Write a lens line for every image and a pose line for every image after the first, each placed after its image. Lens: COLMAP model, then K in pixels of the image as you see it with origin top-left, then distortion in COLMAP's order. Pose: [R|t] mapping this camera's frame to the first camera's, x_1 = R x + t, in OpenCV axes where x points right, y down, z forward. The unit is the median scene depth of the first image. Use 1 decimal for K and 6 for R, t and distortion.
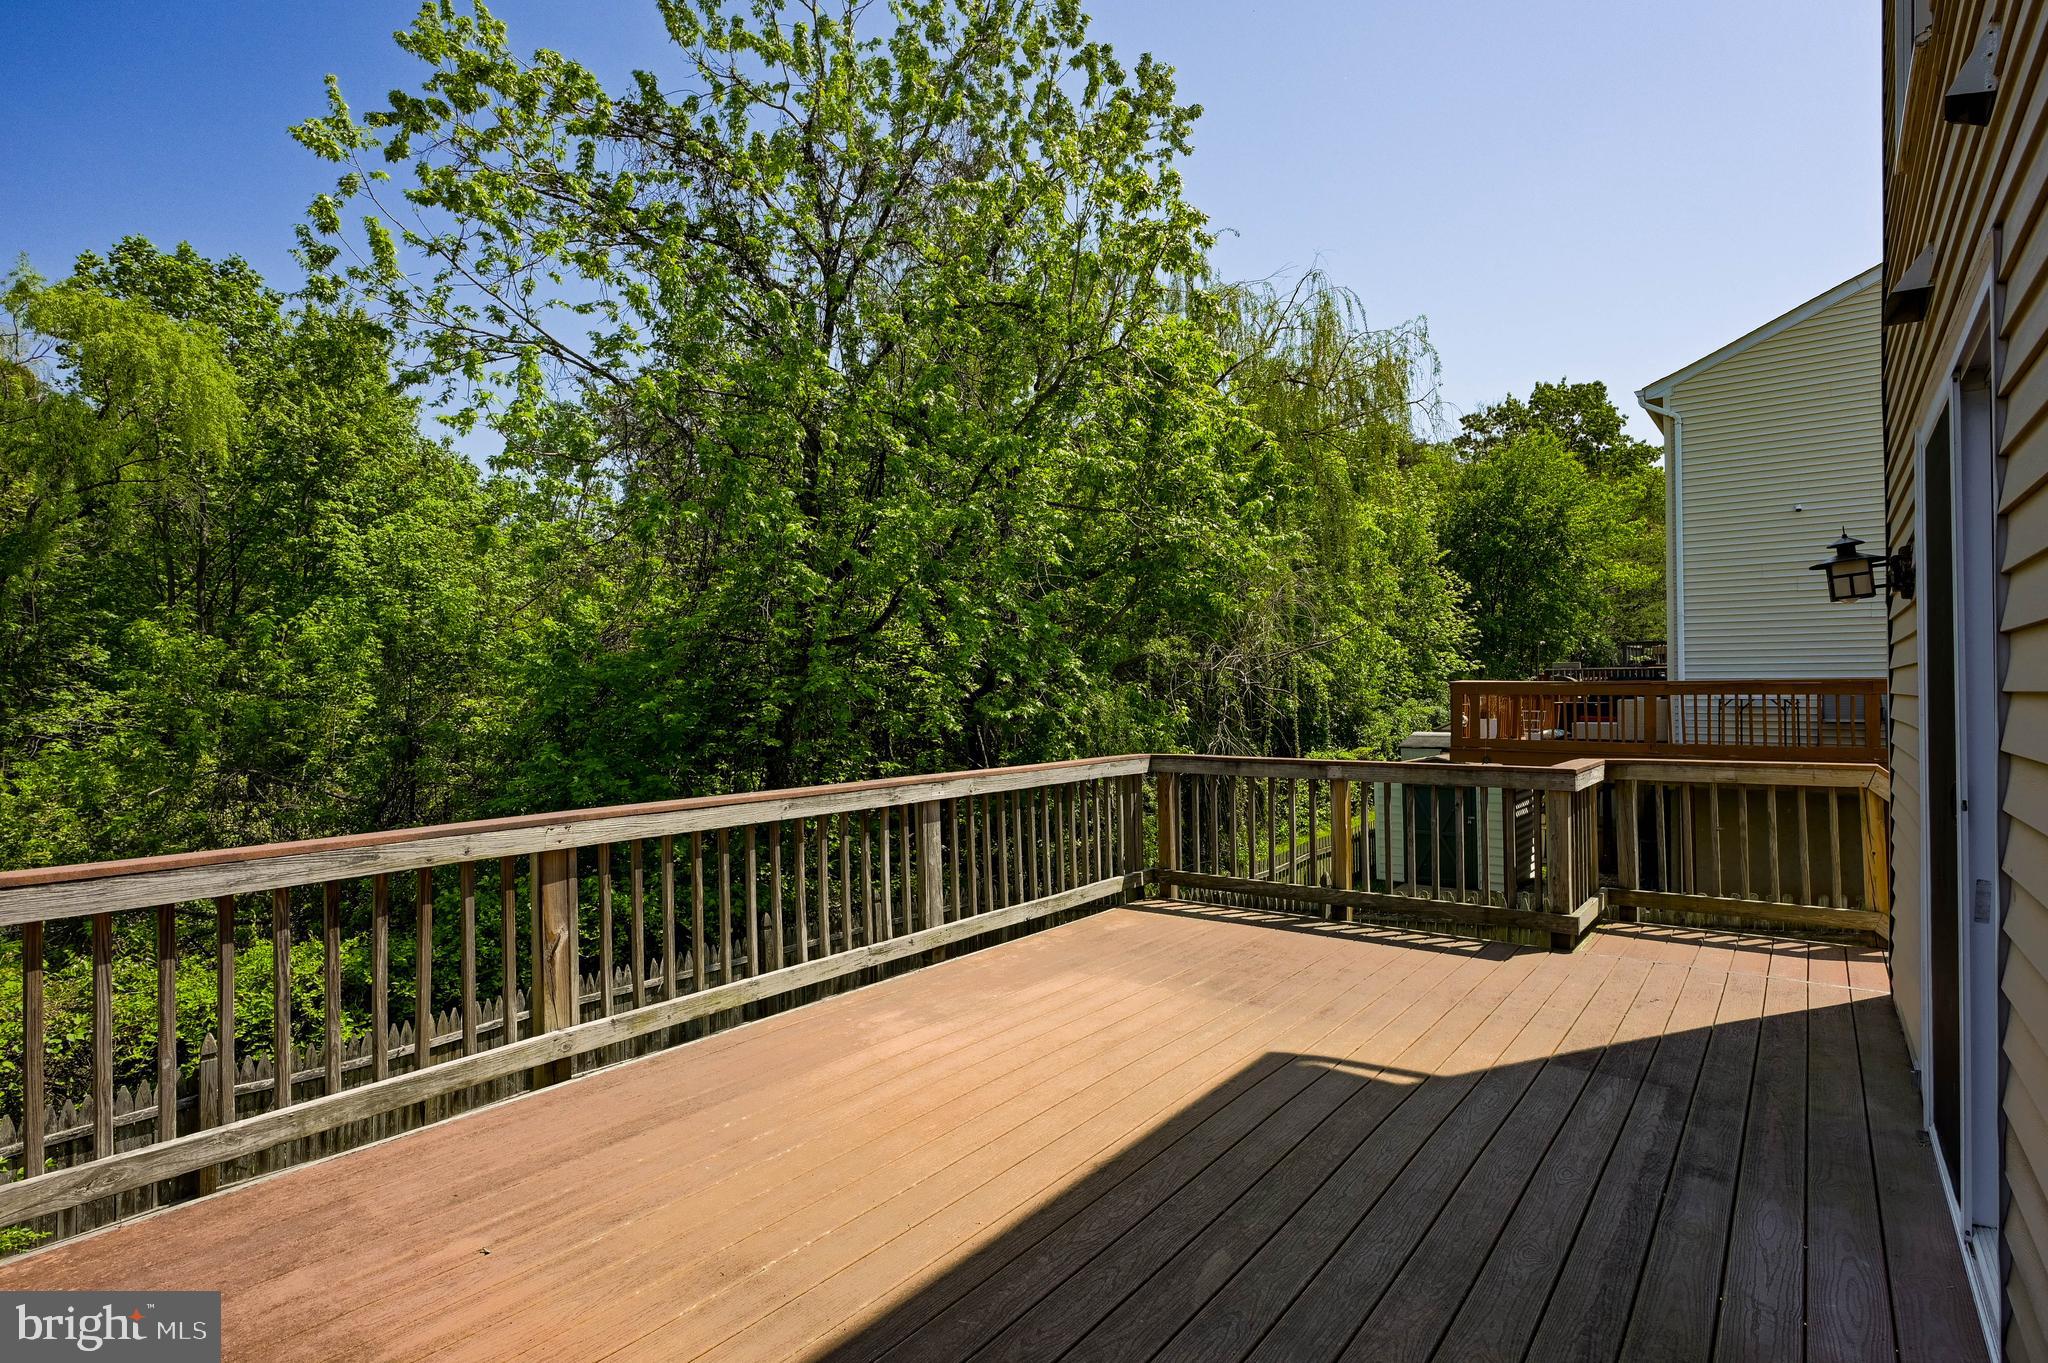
lens RADIAL K [[1078.4, 0, 1026.8], [0, 1078.4, 685.2], [0, 0, 1]] dist [-0.002301, -0.000294]
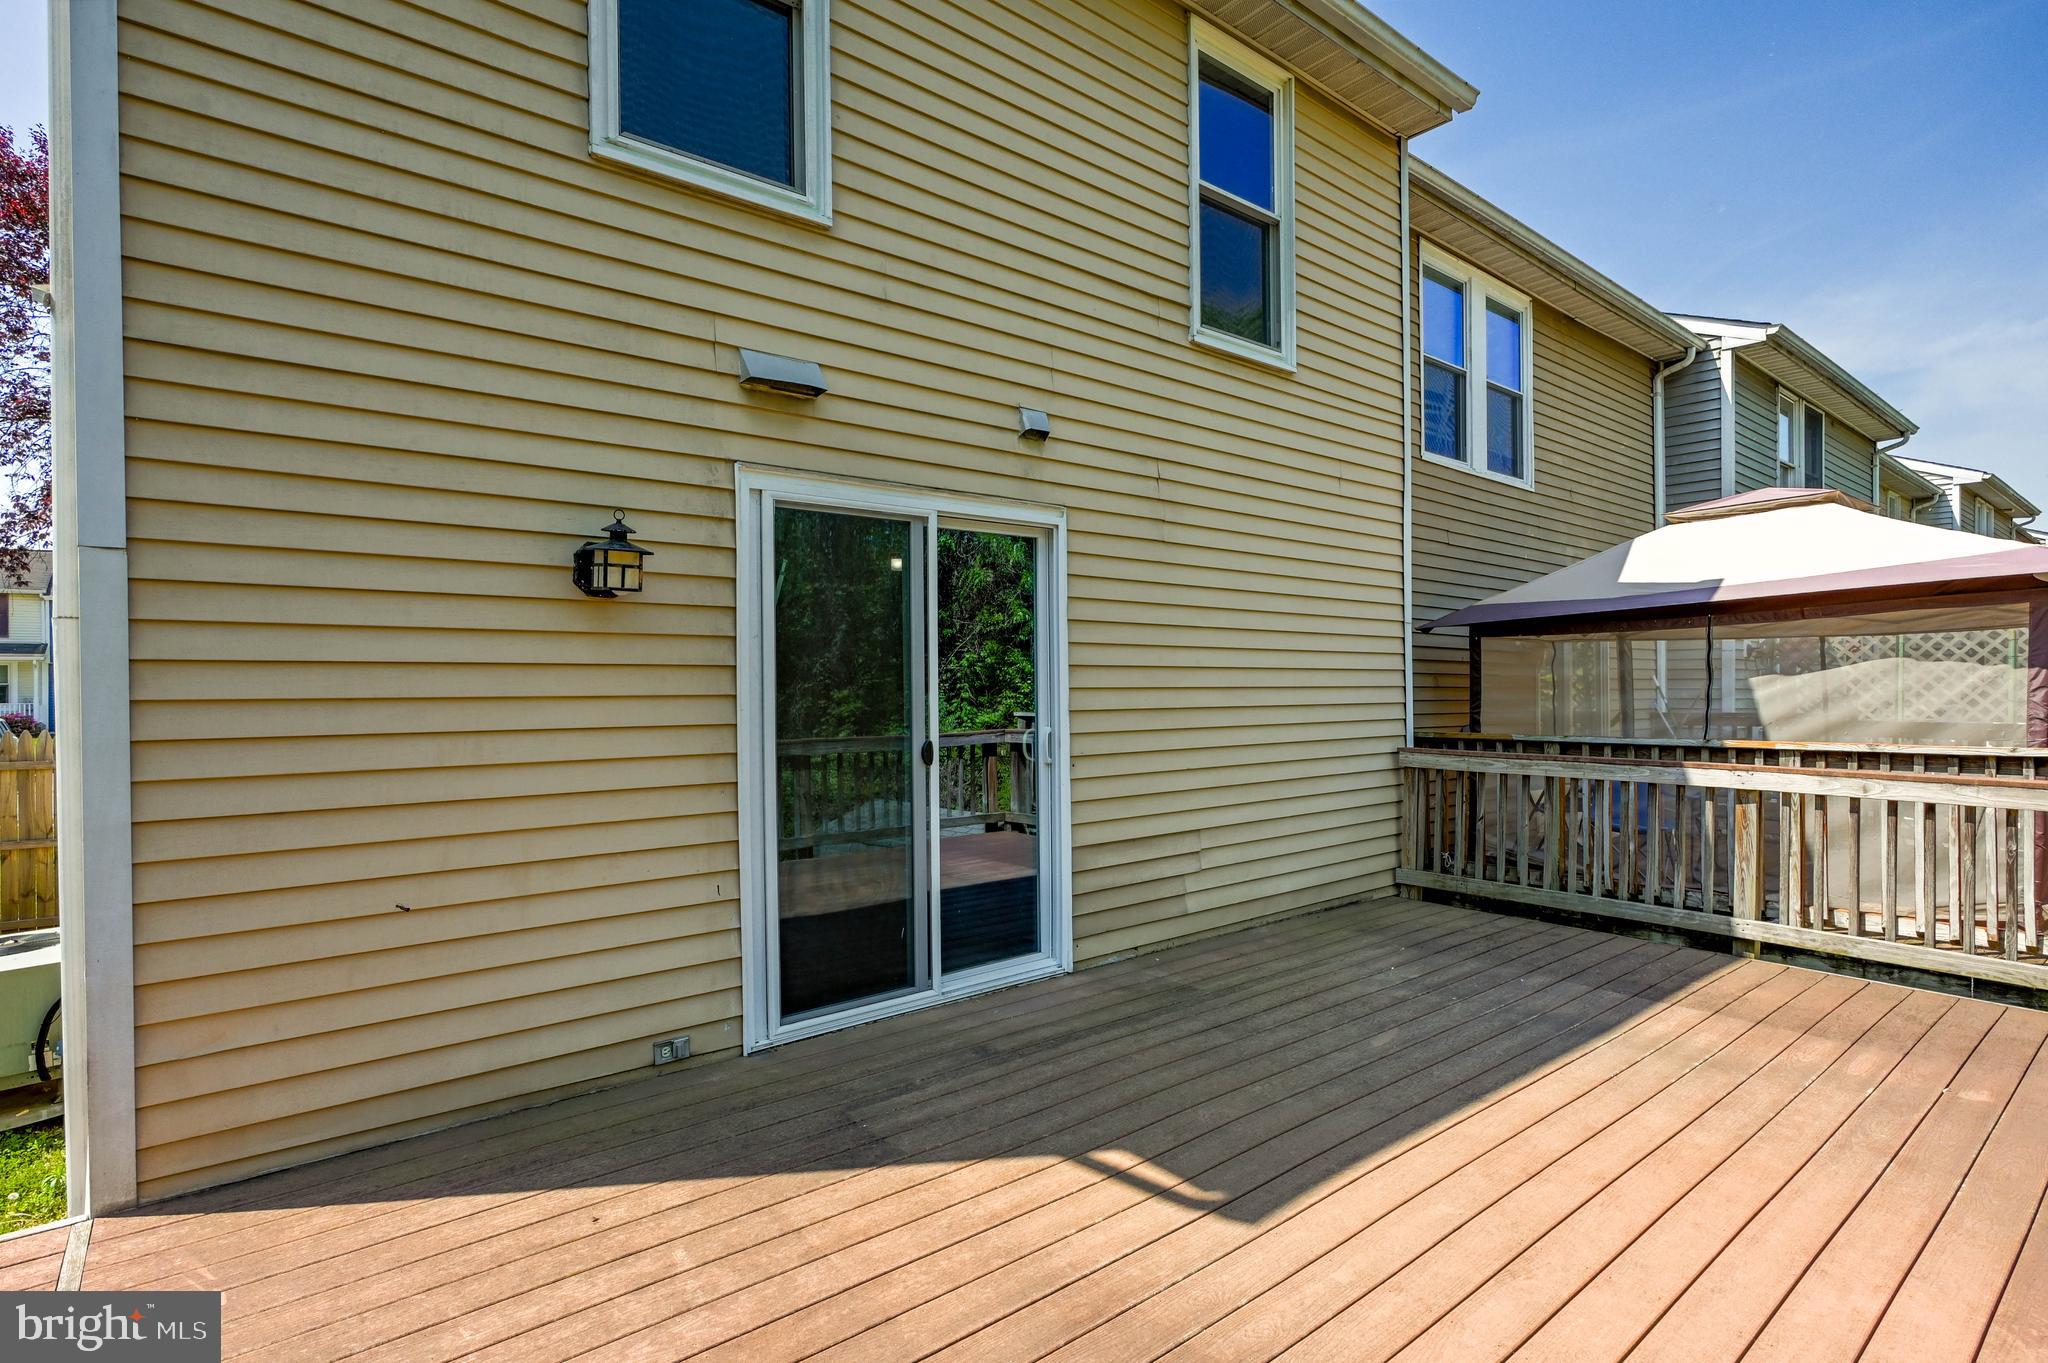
lens RADIAL K [[1078.4, 0, 1012.1], [0, 1078.4, 683.9], [0, 0, 1]] dist [-0.002301, -0.000294]
pose [[-0.974367, 0.010376, 0.224724, 0.243352], [0.008691, 0.999926, -0.008486, 0.010409], [-0.224795, -0.006316, -0.974386, 1.891297]]
